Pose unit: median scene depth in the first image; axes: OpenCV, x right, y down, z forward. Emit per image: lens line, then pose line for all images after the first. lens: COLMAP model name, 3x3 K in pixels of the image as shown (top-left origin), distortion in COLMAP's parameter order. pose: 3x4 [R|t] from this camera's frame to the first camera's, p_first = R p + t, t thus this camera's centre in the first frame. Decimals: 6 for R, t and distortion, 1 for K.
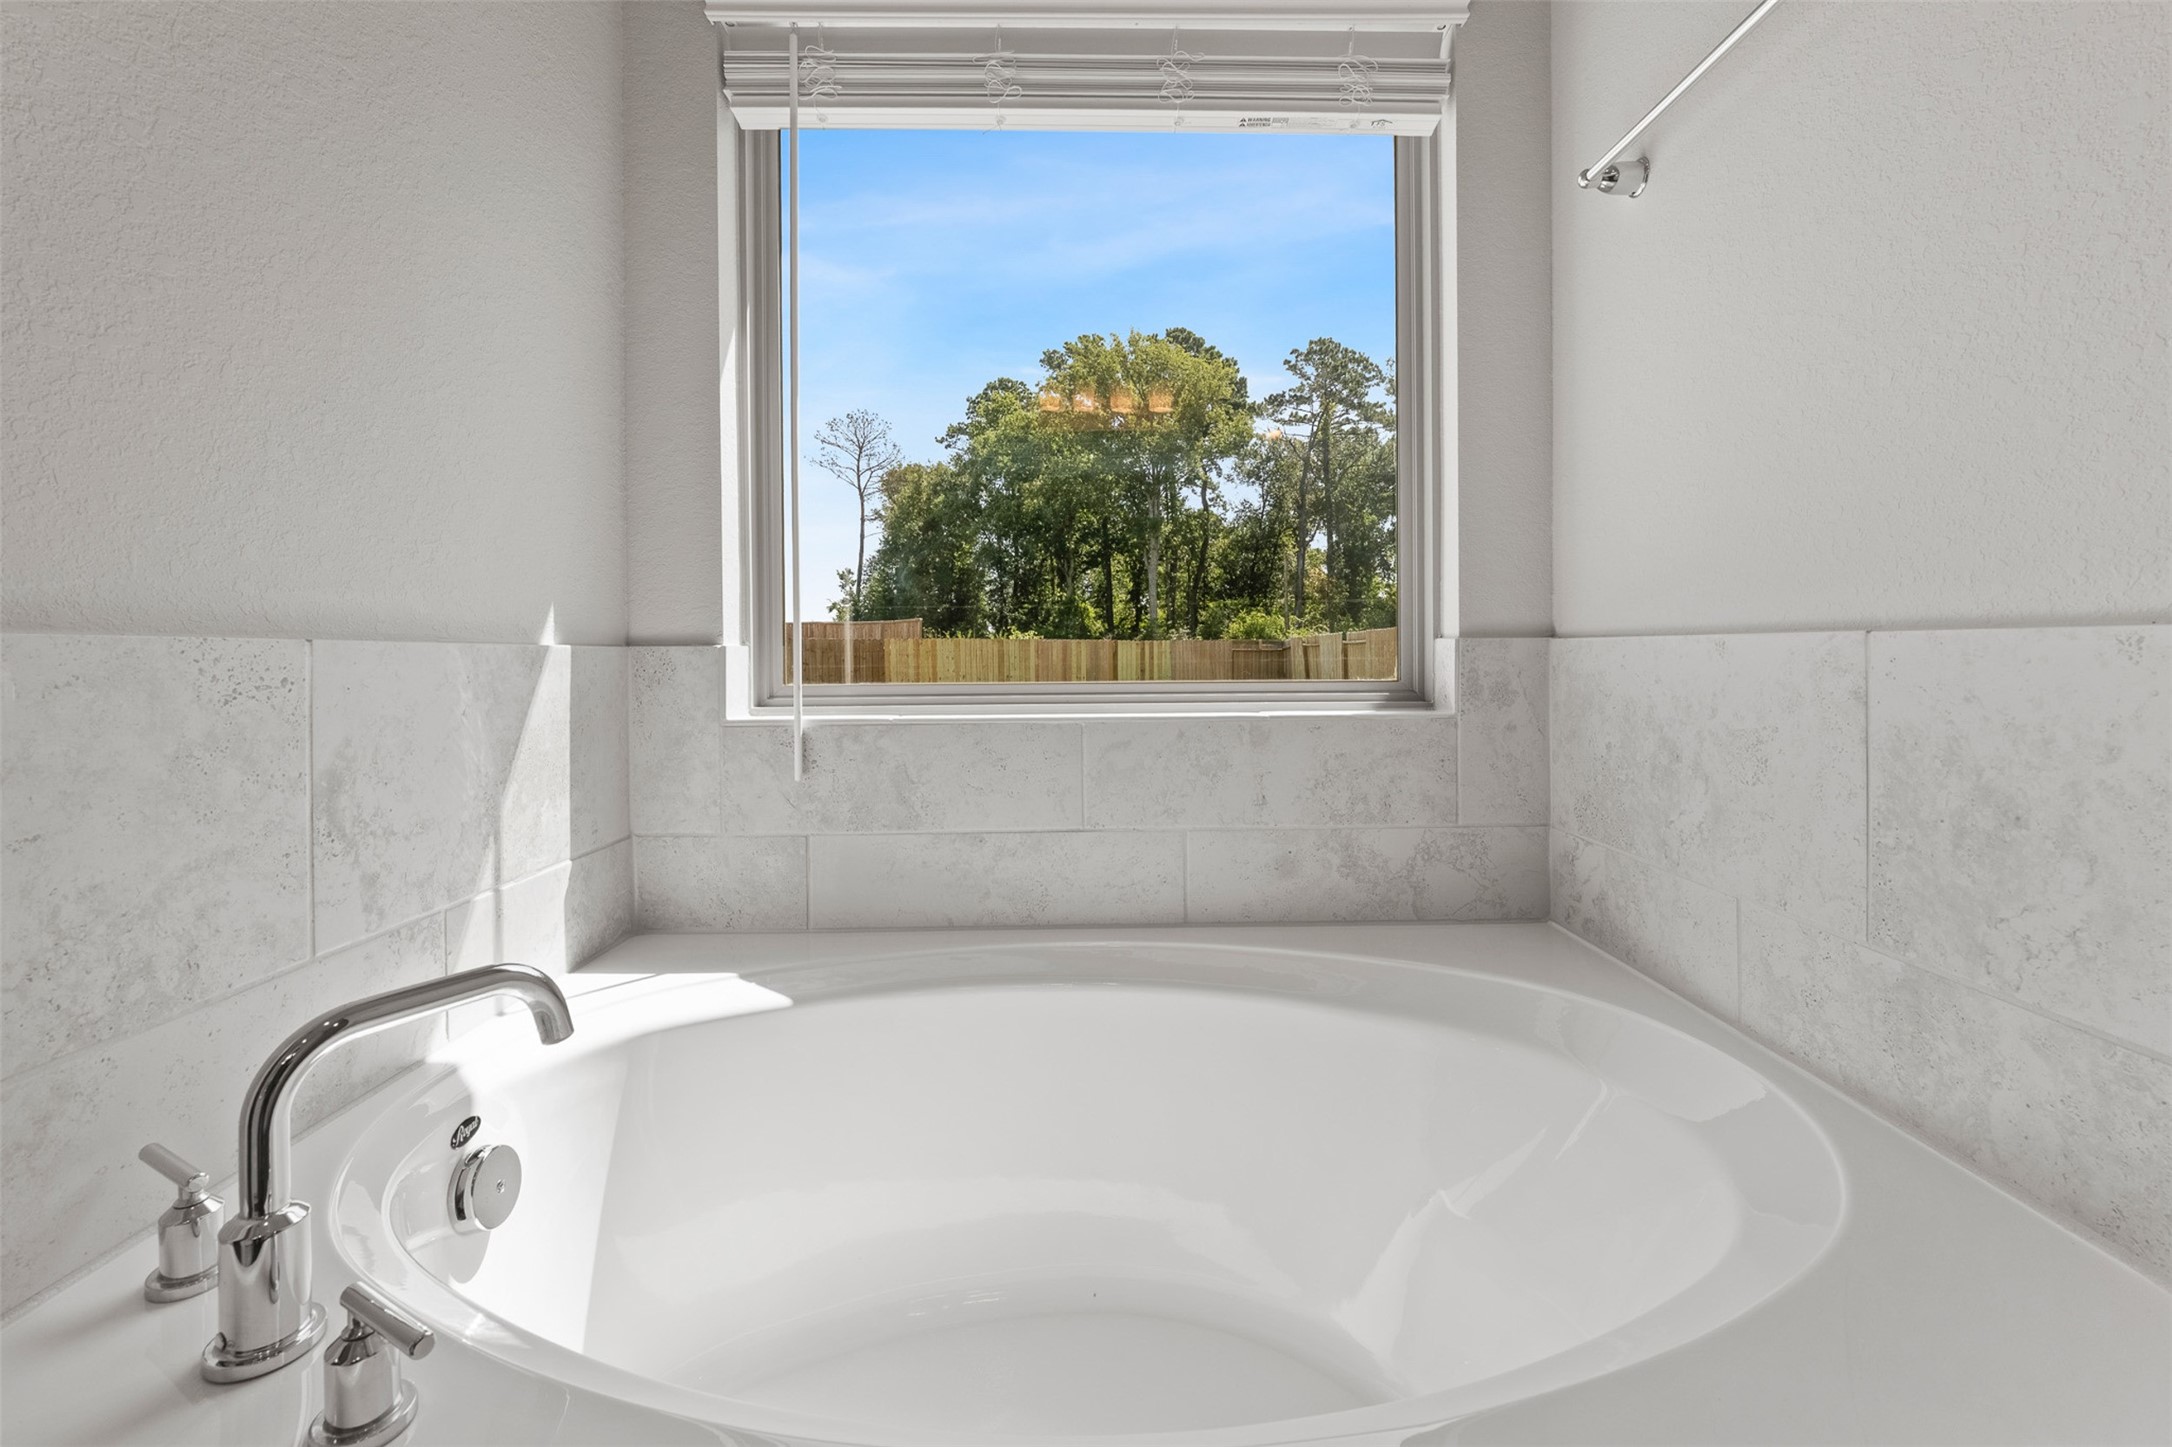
lens RADIAL K [[915.3, 0, 1086.6], [0, 915.3, 666.1], [0, 0, 1]] dist [-0.010941, 0.000447]
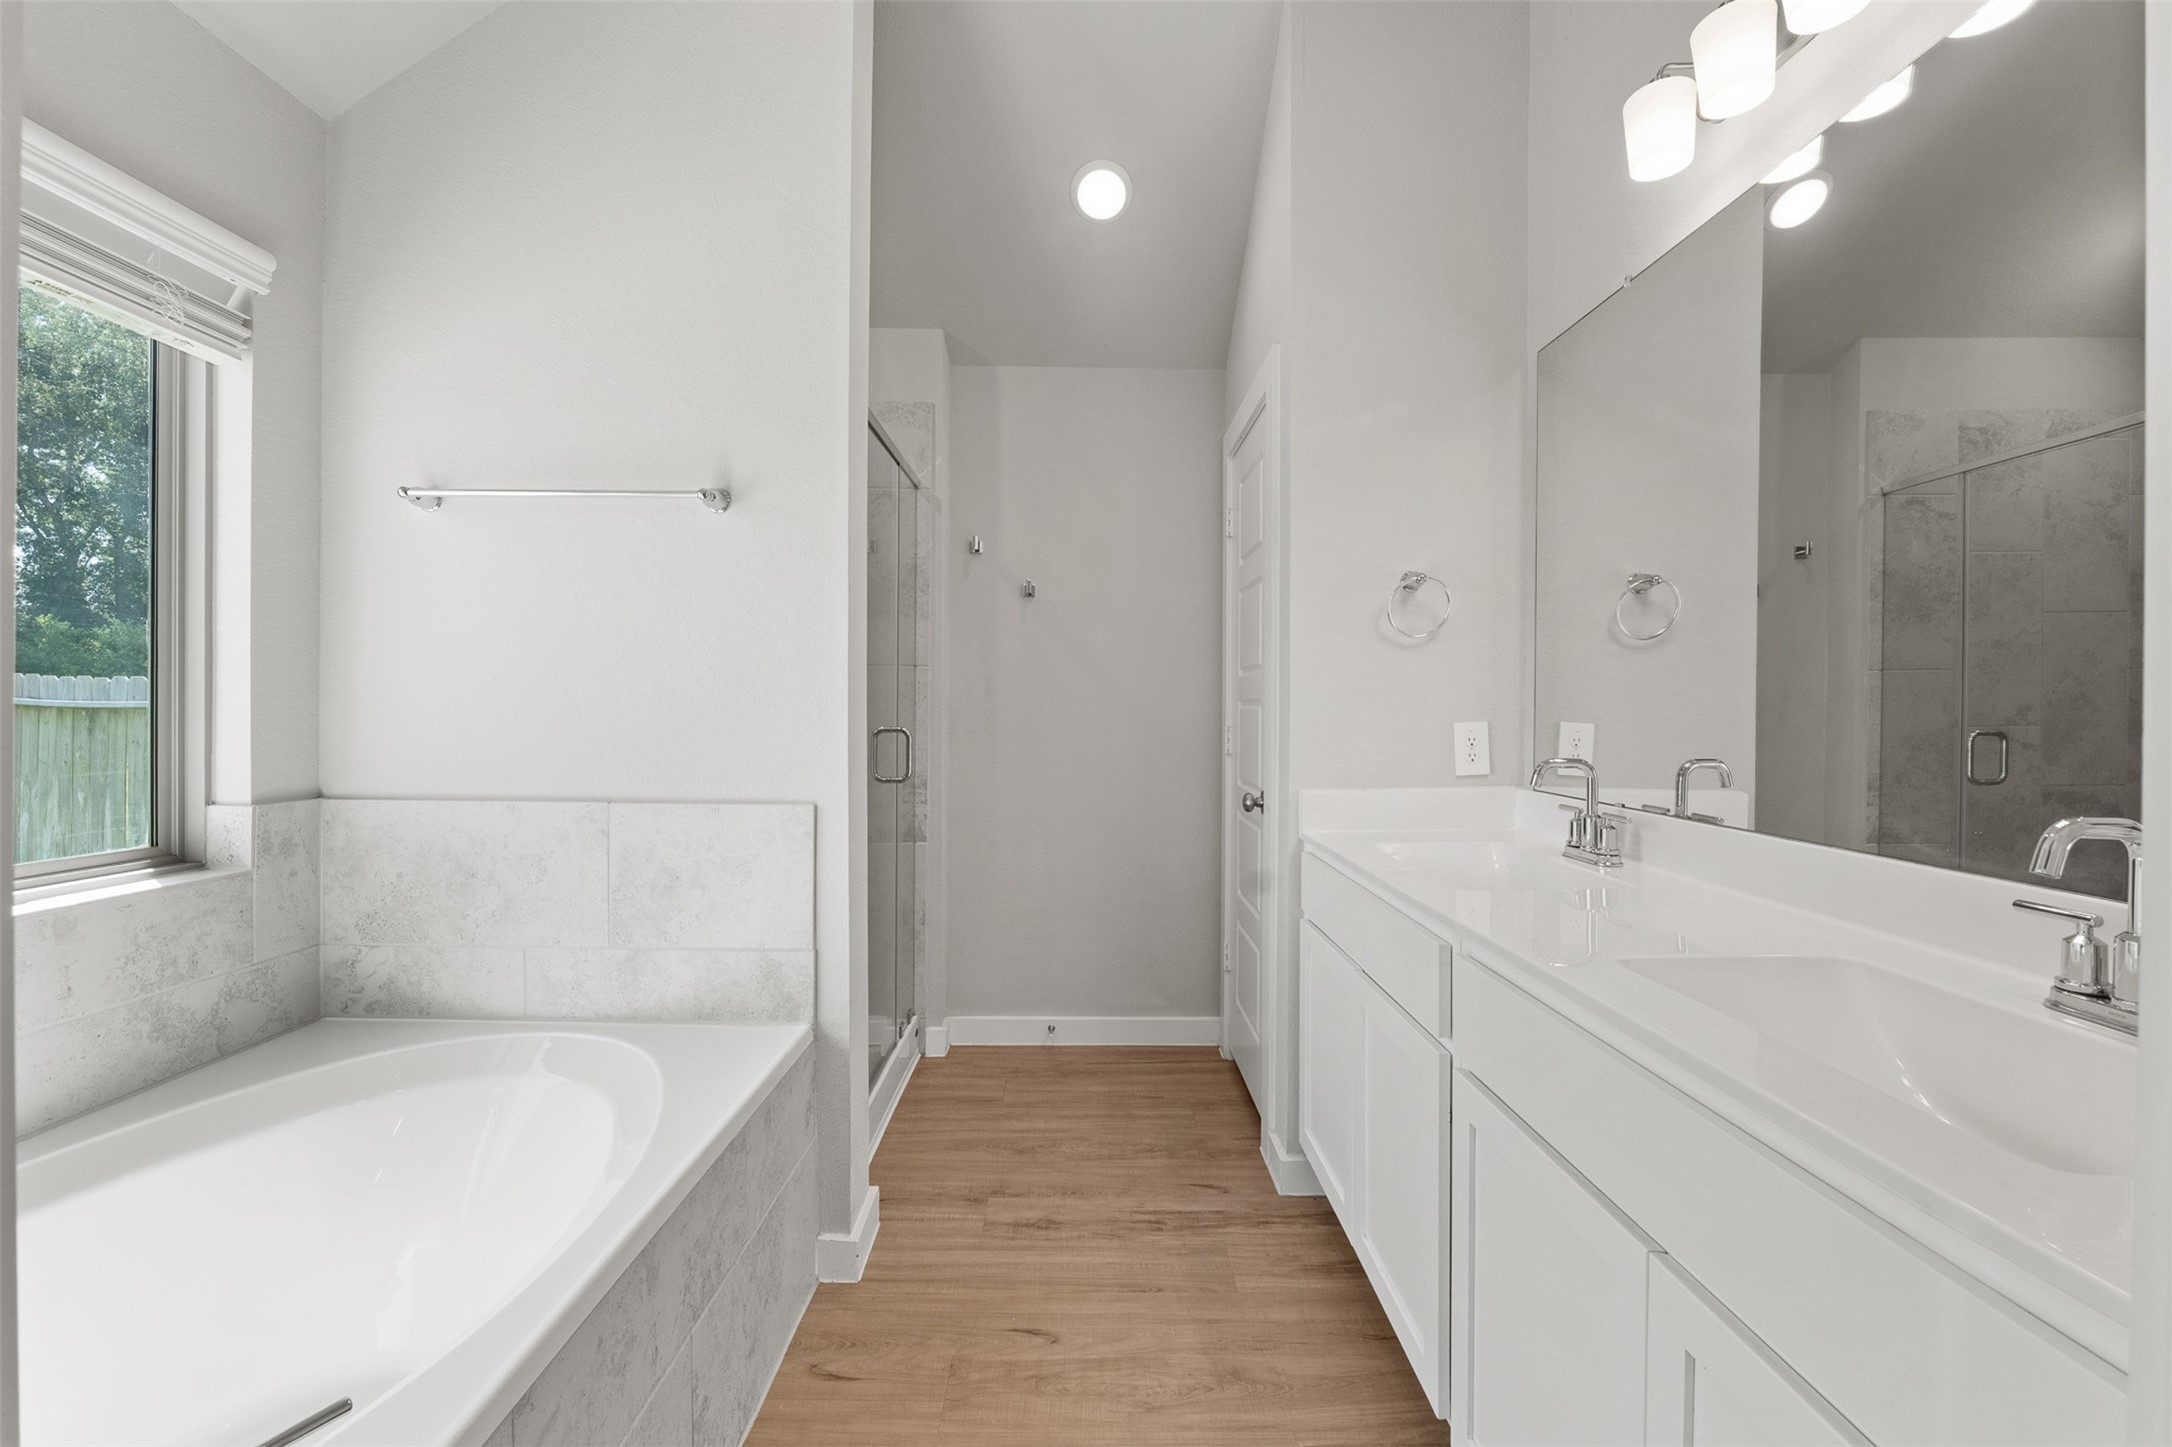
lens RADIAL K [[891.7, 0, 1087.5], [0, 891.7, 715.9], [0, 0, 1]] dist [-0.011906, 0.000689]
pose [[0.003669, 0.001636, 0.999992, -0.741280], [0.009133, 0.999957, -0.001670, -0.136558], [-0.999952, 0.009139, 0.003654, -0.090917]]
